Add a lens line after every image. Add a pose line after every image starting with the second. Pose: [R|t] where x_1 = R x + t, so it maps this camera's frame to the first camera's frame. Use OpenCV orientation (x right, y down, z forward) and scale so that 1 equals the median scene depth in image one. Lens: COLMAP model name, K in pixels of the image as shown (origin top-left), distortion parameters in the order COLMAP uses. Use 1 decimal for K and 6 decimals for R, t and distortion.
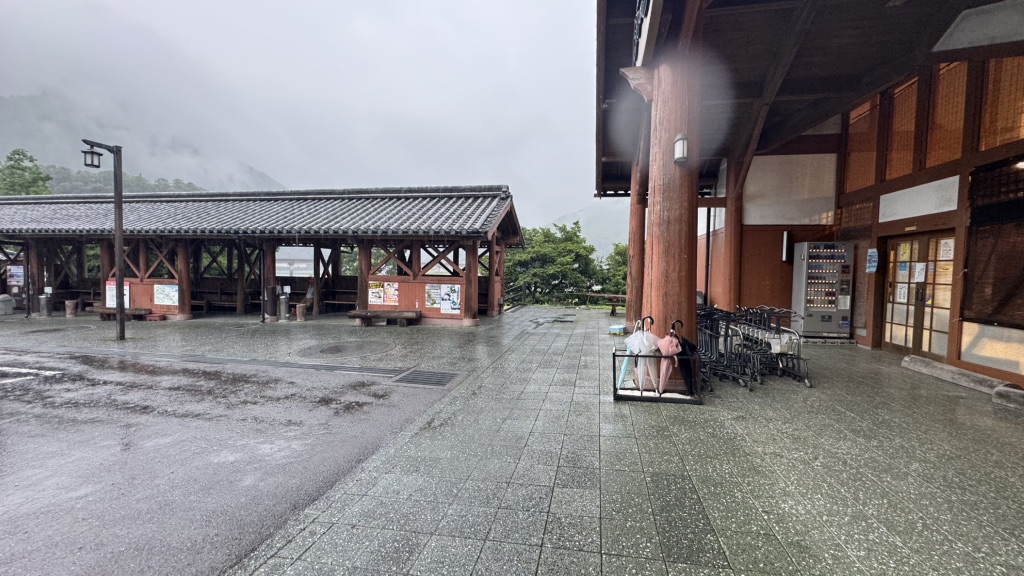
lens RADIAL K [[406.4, 0, 512.0], [0, 406.4, 288.0], [0, 0, 1]] dist [-0.002043, -0.000503]
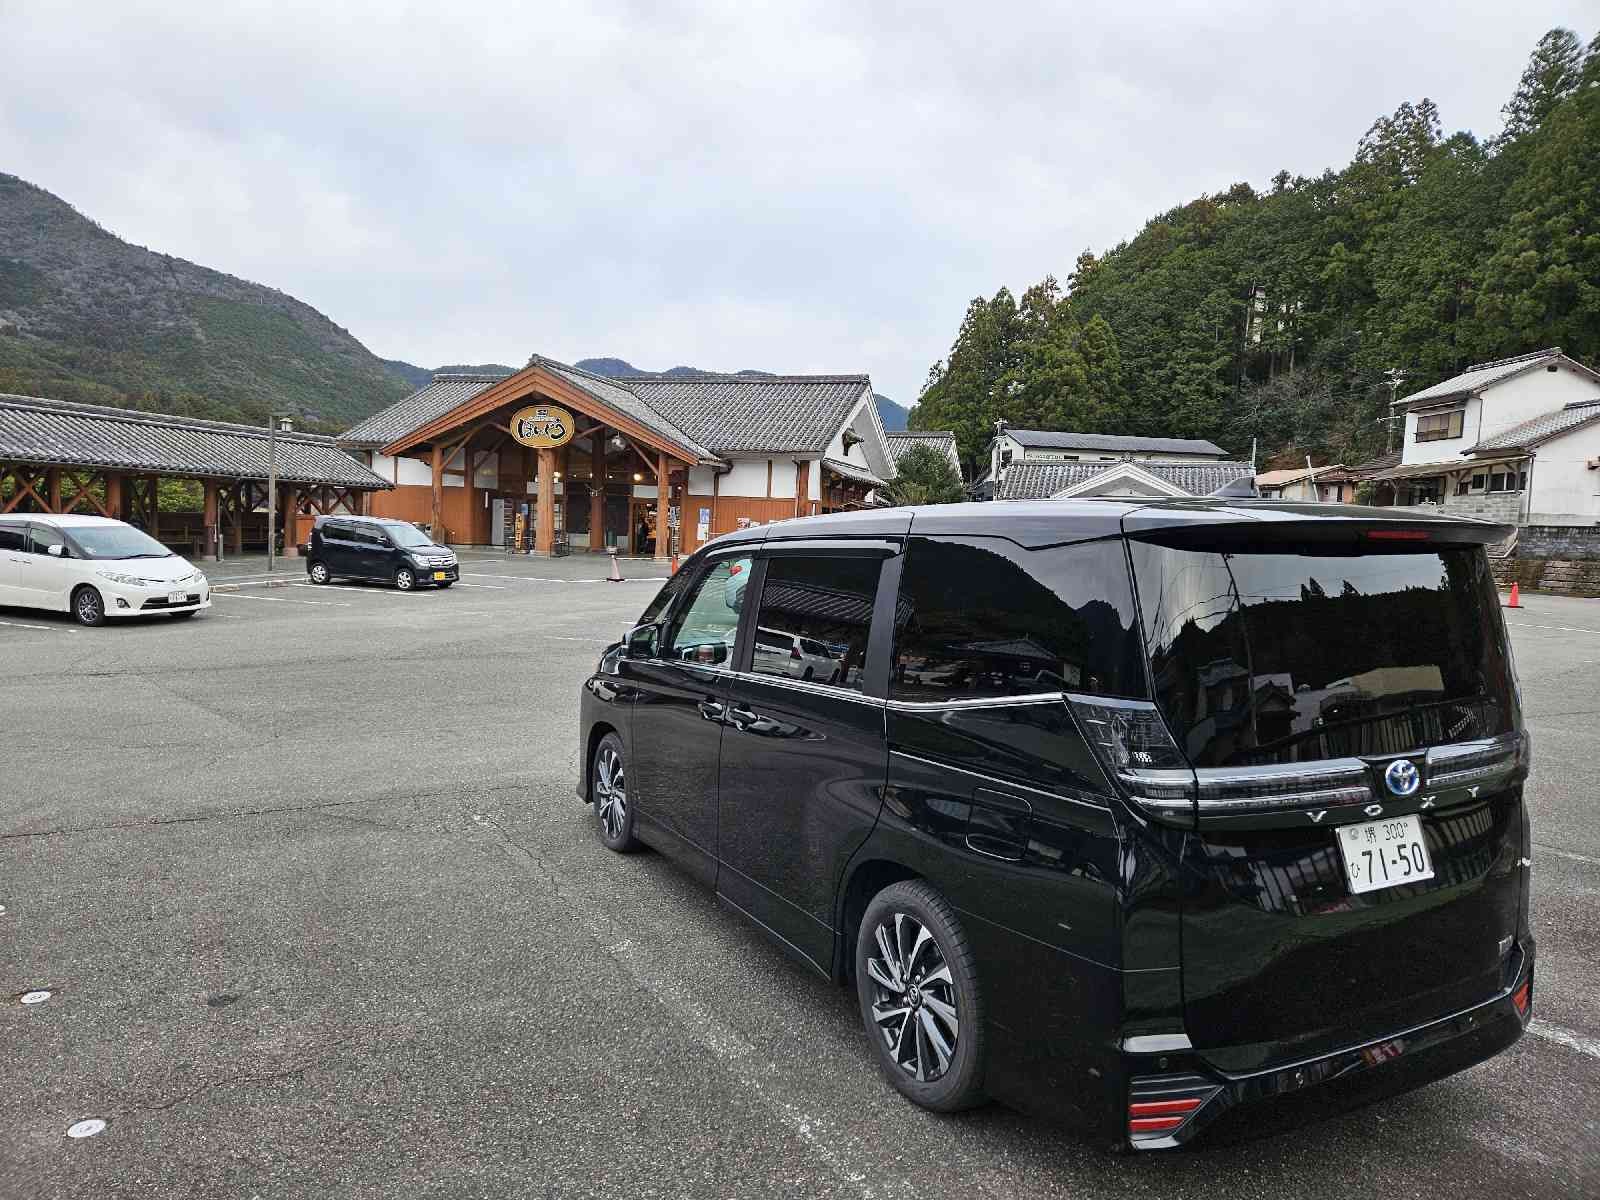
lens RADIAL K [[1061.8, 0, 785.3], [0, 1061.8, 596.8], [0, 0, 1]] dist [0.087075, -0.082303]
pose [[0.094723, -0.081600, 0.992154, -4.678657], [0.006255, 0.996664, 0.081374, -0.052895], [-0.995484, -0.001502, 0.094917, -0.968021]]
